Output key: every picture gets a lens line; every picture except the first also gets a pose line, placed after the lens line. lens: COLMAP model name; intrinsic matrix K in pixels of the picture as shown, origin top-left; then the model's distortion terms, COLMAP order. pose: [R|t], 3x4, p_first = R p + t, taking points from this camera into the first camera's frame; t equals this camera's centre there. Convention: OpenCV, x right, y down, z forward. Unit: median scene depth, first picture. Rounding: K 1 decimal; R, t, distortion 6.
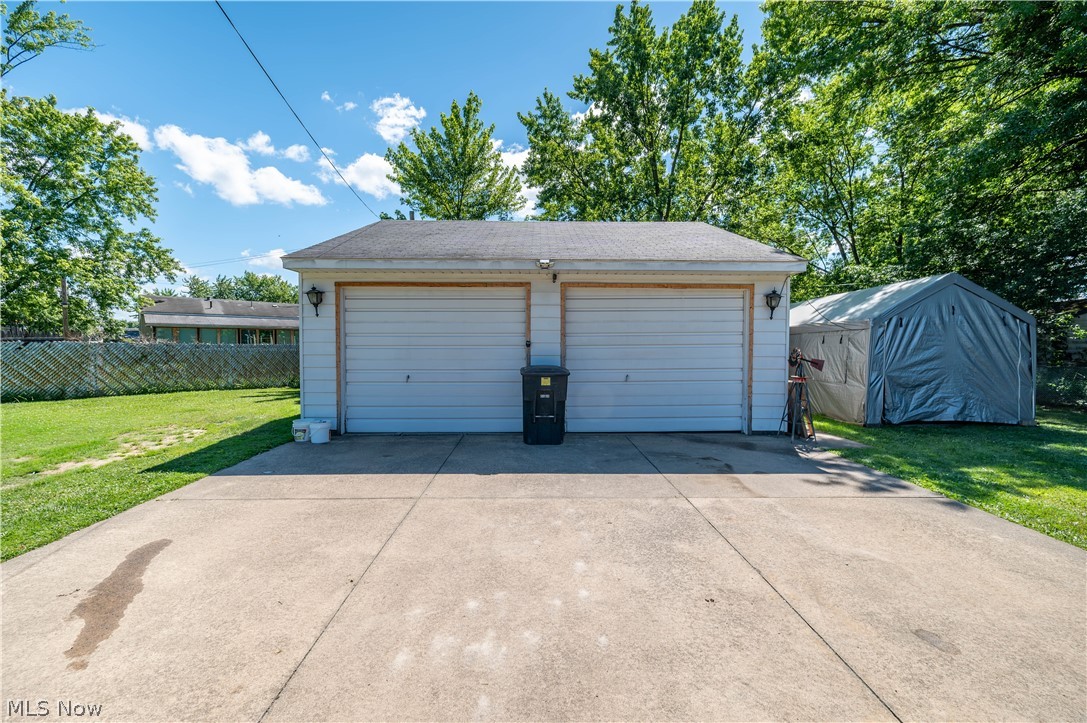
lens RADIAL K [[437.3, 0, 536.5], [0, 437.3, 348.8], [0, 0, 1]] dist [0.001794, -0.001514]
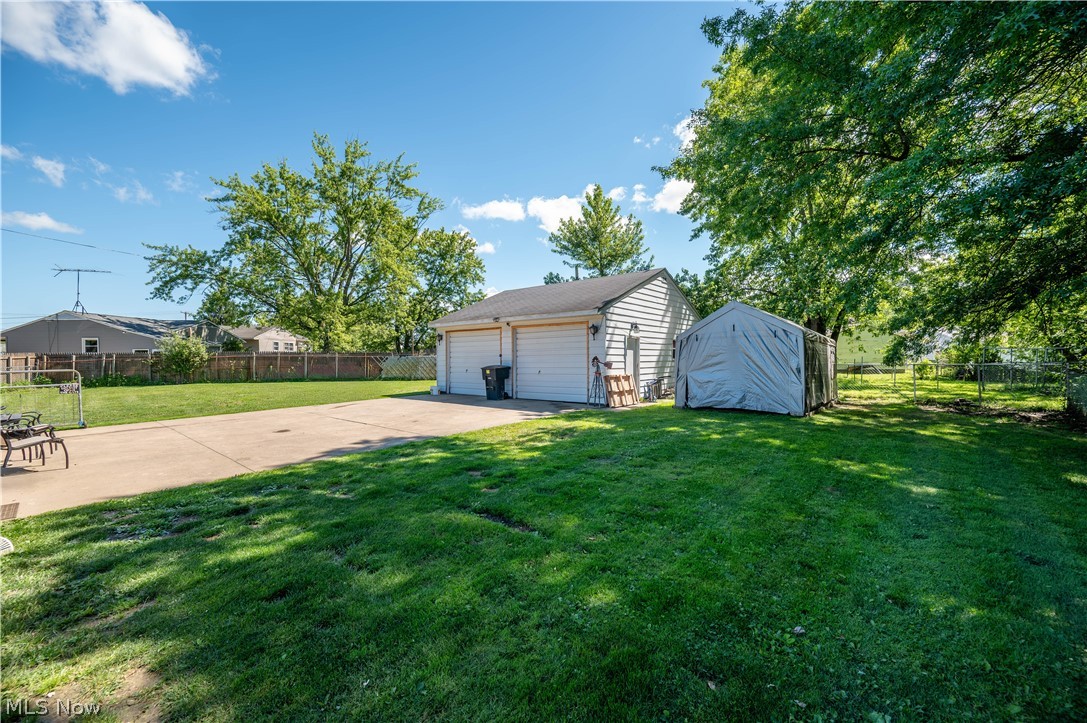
lens RADIAL K [[437.3, 0, 541.2], [0, 437.3, 358.5], [0, 0, 1]] dist [0.001794, -0.001514]
pose [[0.756187, -0.002854, -0.654349, 0.464657], [-0.001240, 0.999982, -0.005795, 0.004331], [0.654354, 0.005194, 0.756170, -0.154341]]
